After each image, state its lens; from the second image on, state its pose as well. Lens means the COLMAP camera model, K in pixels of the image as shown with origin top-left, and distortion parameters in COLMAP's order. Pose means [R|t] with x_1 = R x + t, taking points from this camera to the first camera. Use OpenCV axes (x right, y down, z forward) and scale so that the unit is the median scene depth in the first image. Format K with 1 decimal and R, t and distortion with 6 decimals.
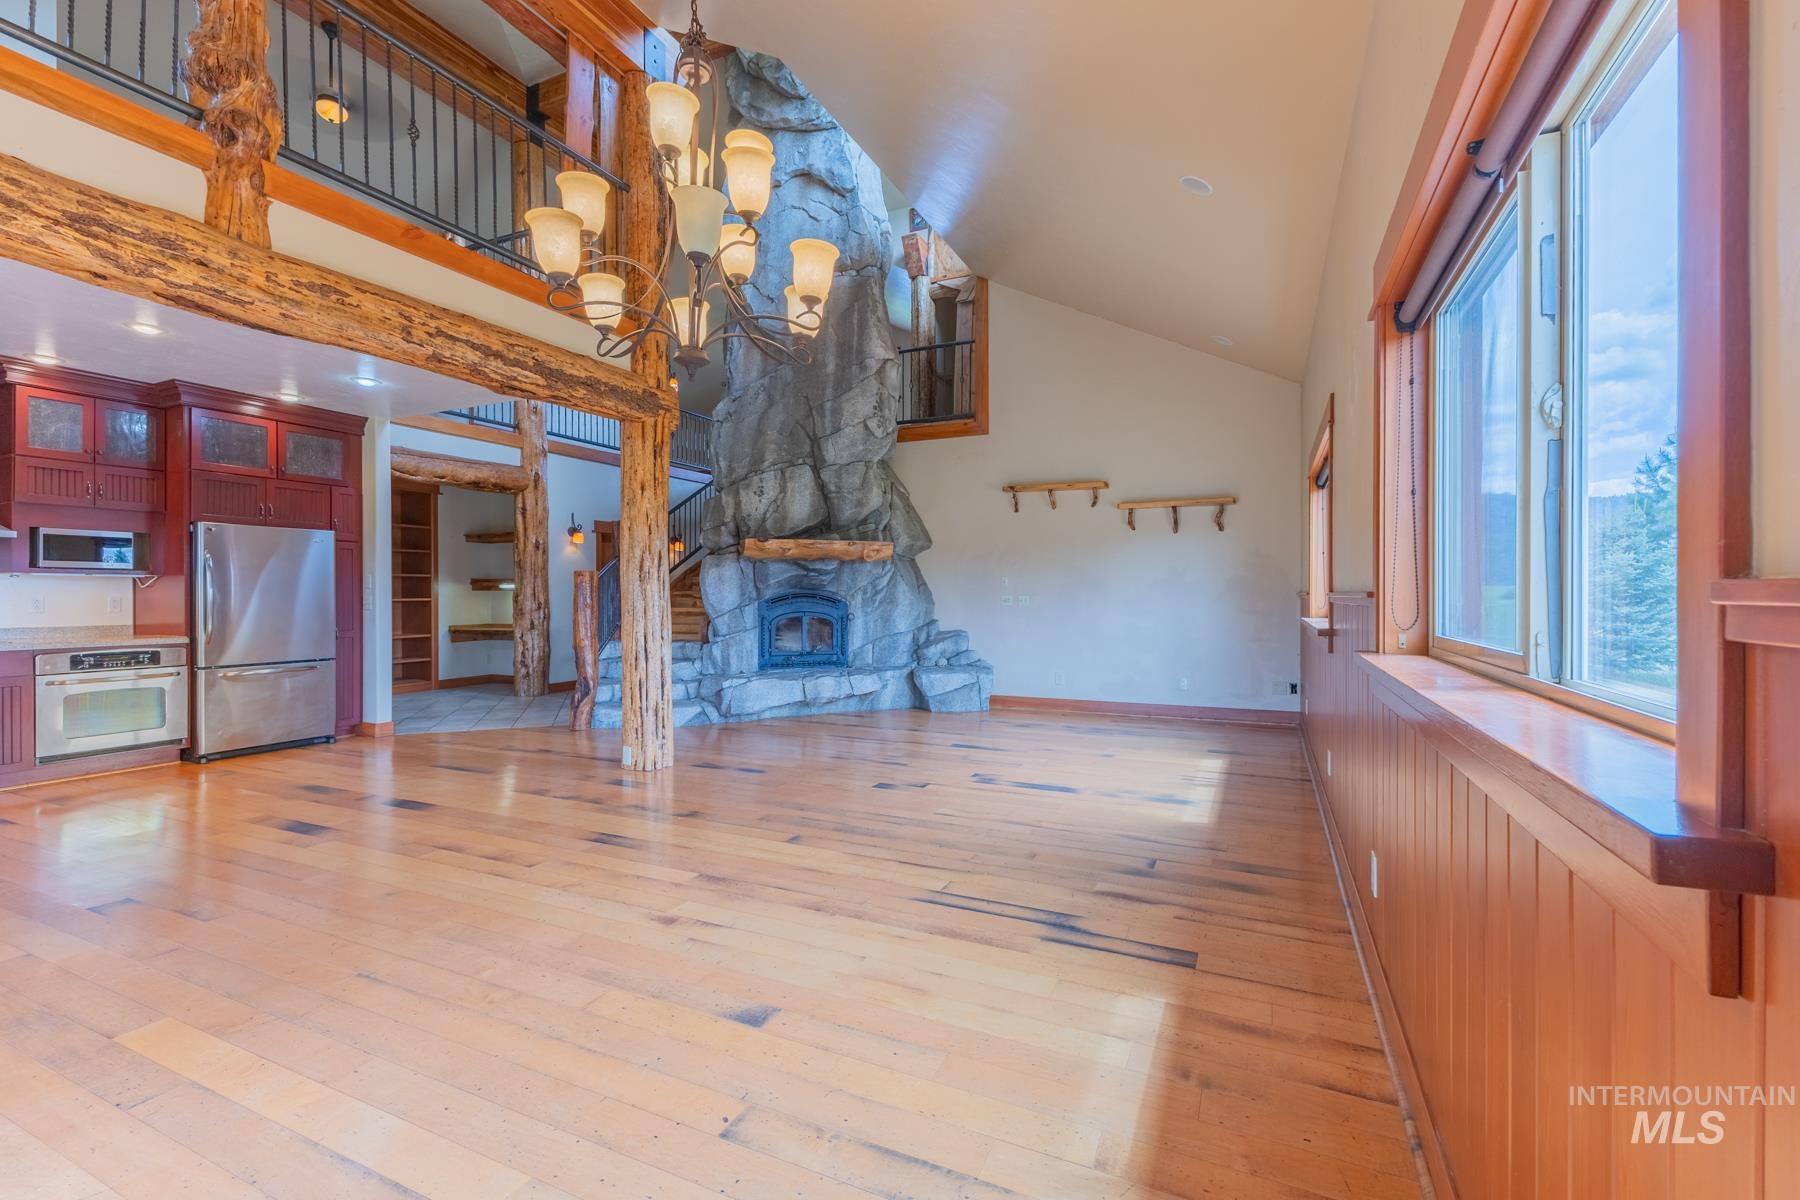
lens RADIAL K [[772.4, 0, 895.1], [0, 772.4, 594.8], [0, 0, 1]] dist [0.000079, 0.000384]
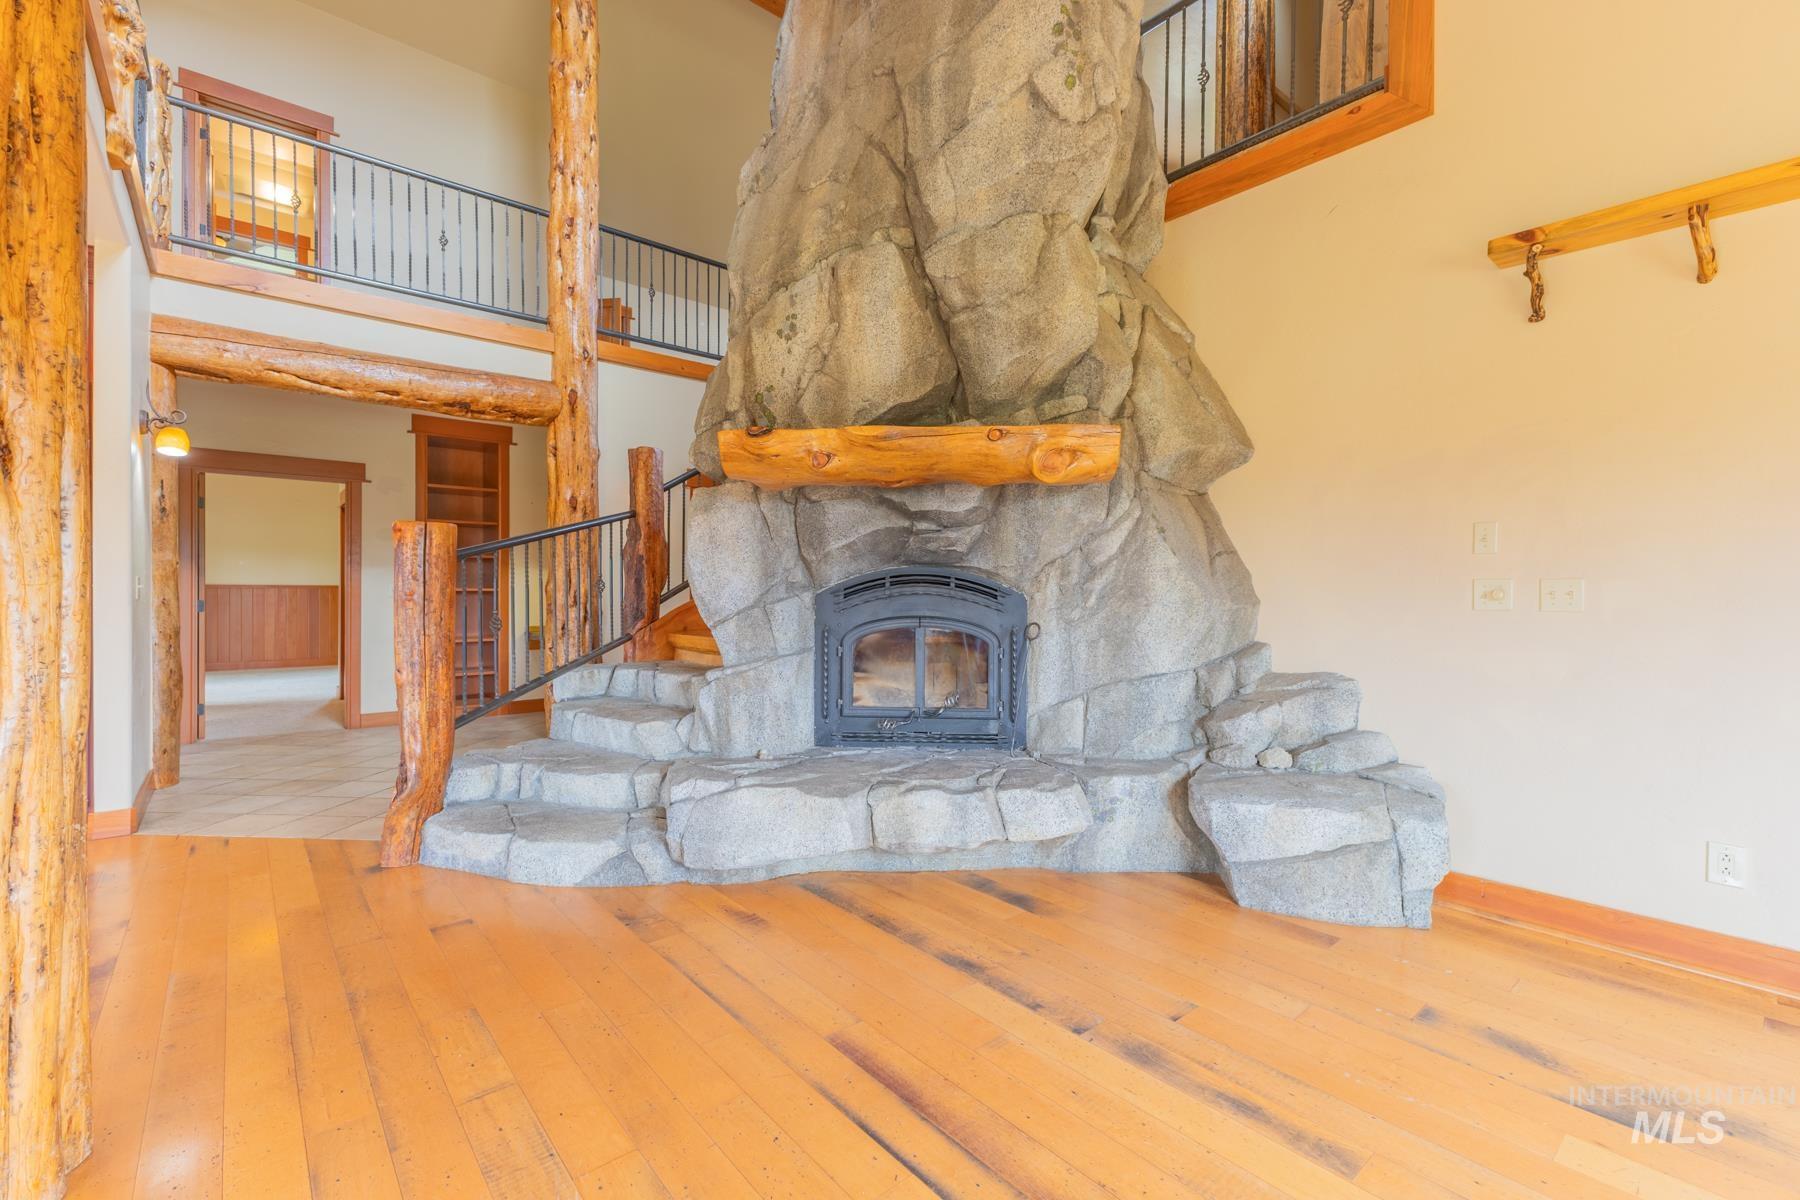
lens RADIAL K [[772.4, 0, 895.1], [0, 772.4, 594.8], [0, 0, 1]] dist [0.000079, 0.000384]
pose [[0.912261, 0.007322, -0.409544, 0.047026], [-0.006662, 0.999973, 0.003039, 0.008511], [0.409556, -0.000044, 0.912285, 0.611704]]
